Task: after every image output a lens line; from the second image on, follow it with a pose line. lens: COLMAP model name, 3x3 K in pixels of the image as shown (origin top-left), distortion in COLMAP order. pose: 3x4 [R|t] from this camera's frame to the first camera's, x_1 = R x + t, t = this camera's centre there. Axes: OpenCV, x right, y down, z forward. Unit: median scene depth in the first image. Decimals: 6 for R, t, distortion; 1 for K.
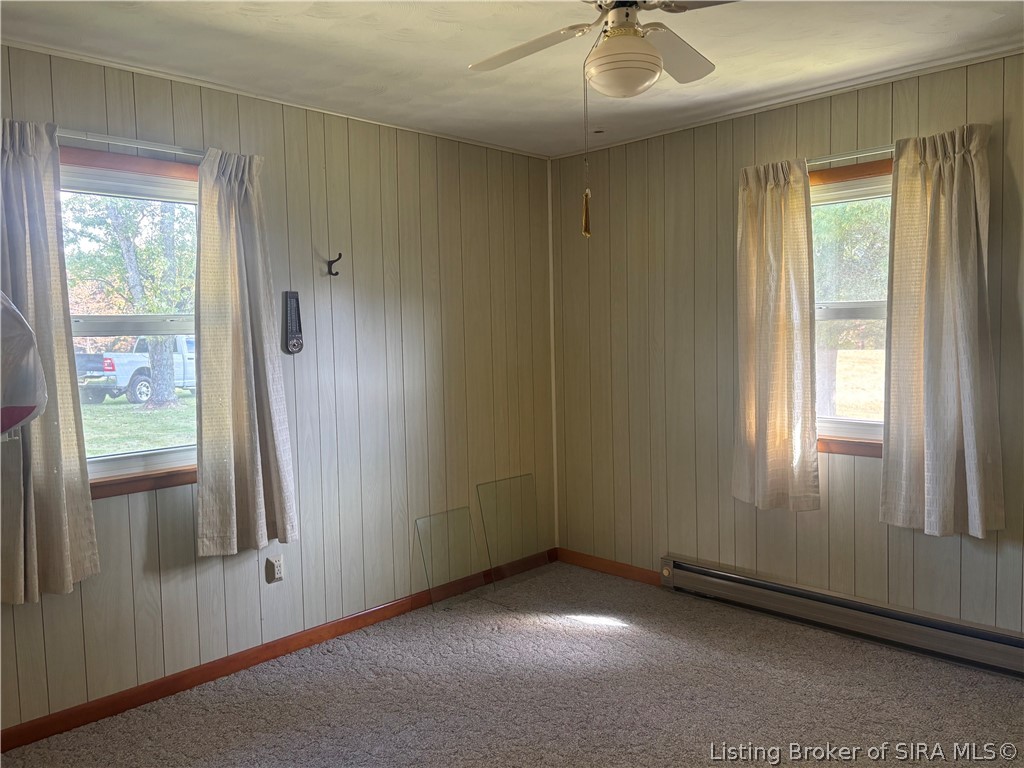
lens RADIAL K [[763.8, 0, 506.1], [0, 763.8, 381.5], [0, 0, 1]] dist [0.030173, -0.007487]
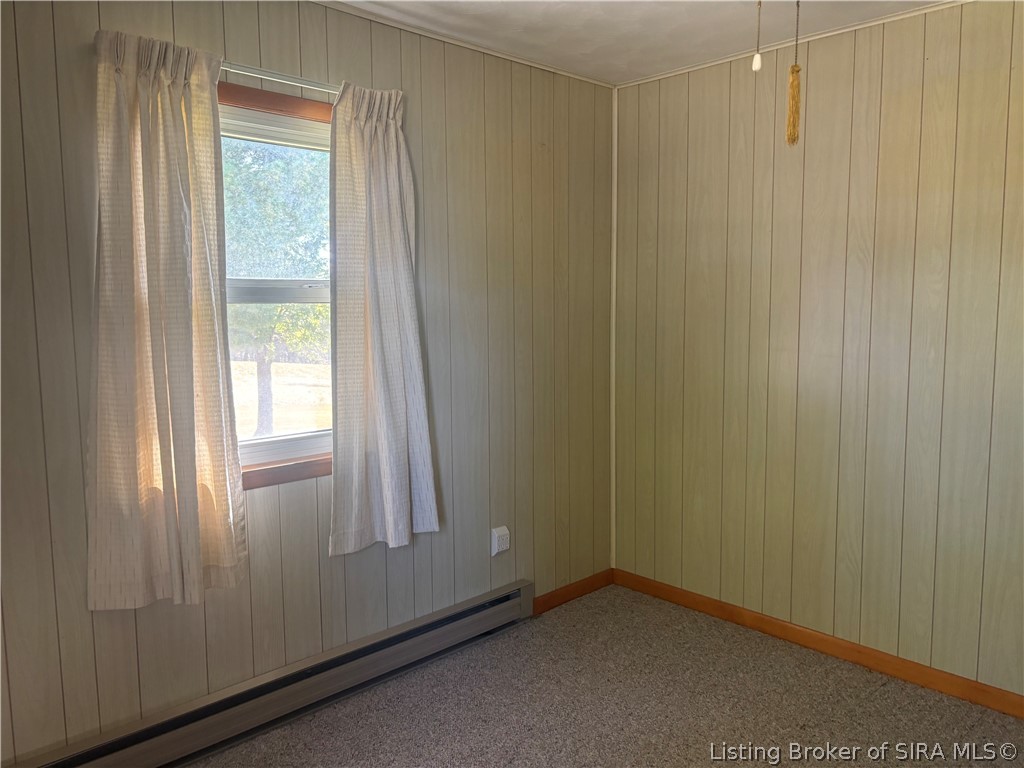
lens RADIAL K [[763.8, 0, 506.1], [0, 763.8, 381.5], [0, 0, 1]] dist [0.030173, -0.007487]
pose [[0.023951, -0.076460, 0.996785, -0.291252], [0.077263, 0.994230, 0.074407, -0.043521], [-0.996723, 0.075232, 0.029720, 0.765331]]
